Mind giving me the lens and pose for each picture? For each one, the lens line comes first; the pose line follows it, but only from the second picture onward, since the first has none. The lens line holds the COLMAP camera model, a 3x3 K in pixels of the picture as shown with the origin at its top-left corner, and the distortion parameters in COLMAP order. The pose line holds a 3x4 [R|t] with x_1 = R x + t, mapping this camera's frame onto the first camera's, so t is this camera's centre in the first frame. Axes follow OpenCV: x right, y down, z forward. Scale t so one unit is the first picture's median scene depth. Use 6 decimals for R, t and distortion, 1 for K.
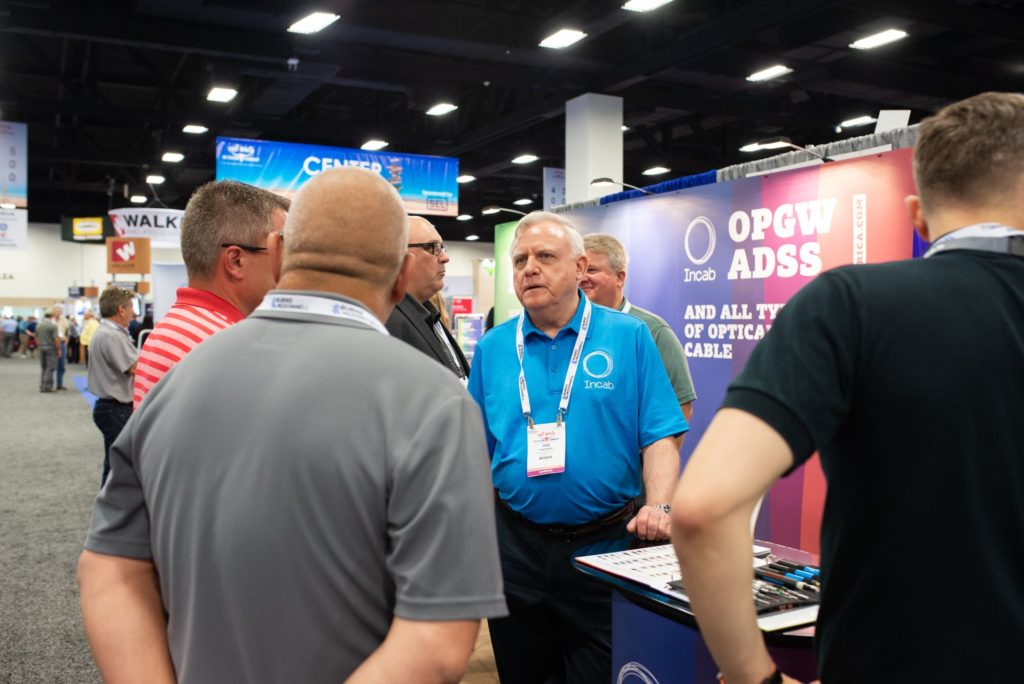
lens RADIAL K [[1032.8, 0, 512.0], [0, 1032.8, 342.0], [0, 0, 1]] dist [-0.020209, -0.000848]
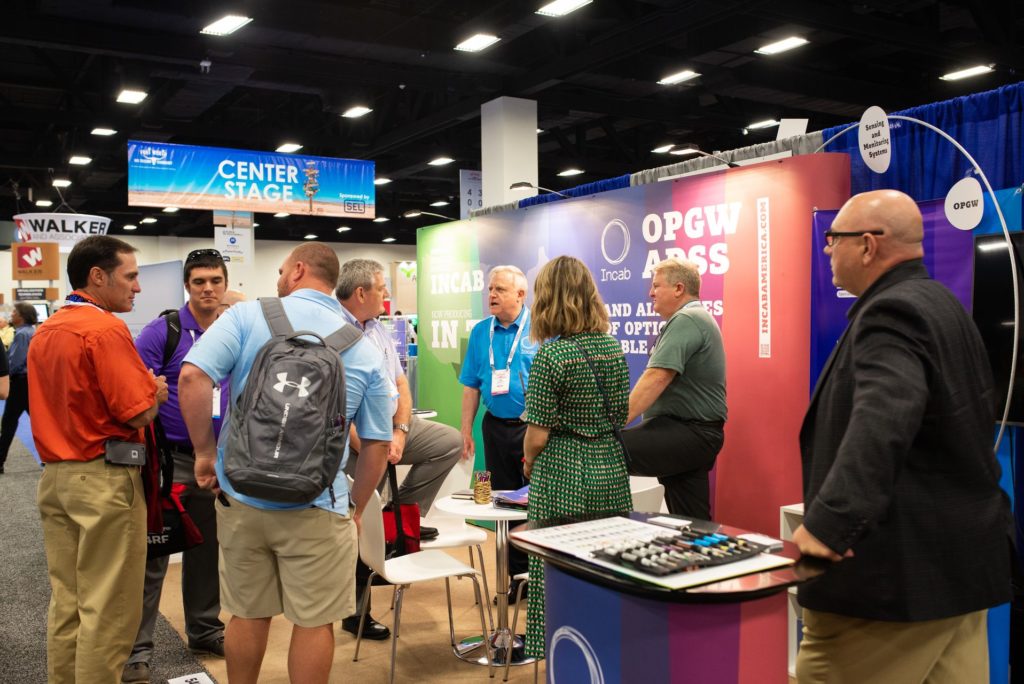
lens RADIAL K [[1044.6, 0, 512.0], [0, 1044.6, 342.0], [0, 0, 1]] dist [-0.008929, -0.002645]
pose [[0.996509, -0.016990, 0.081736, -0.006305], [0.017118, 0.999853, -0.000871, 0.001404], [-0.081709, 0.002267, 0.996654, -0.027819]]
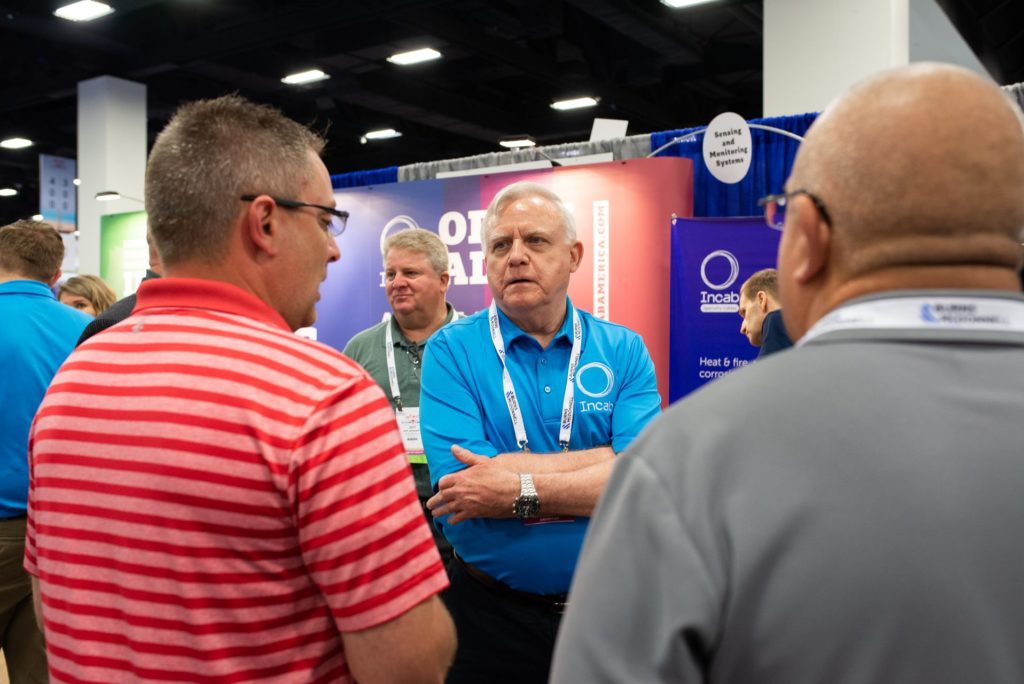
lens RADIAL K [[1002.4, 0, 512.0], [0, 1002.4, 342.0], [0, 0, 1]] dist [-0.007483, 0.007263]
pose [[0.841154, -0.004829, 0.540775, -0.119253], [0.012664, 0.999862, -0.010769, -0.000055], [-0.540648, 0.015906, 0.841099, 0.119385]]
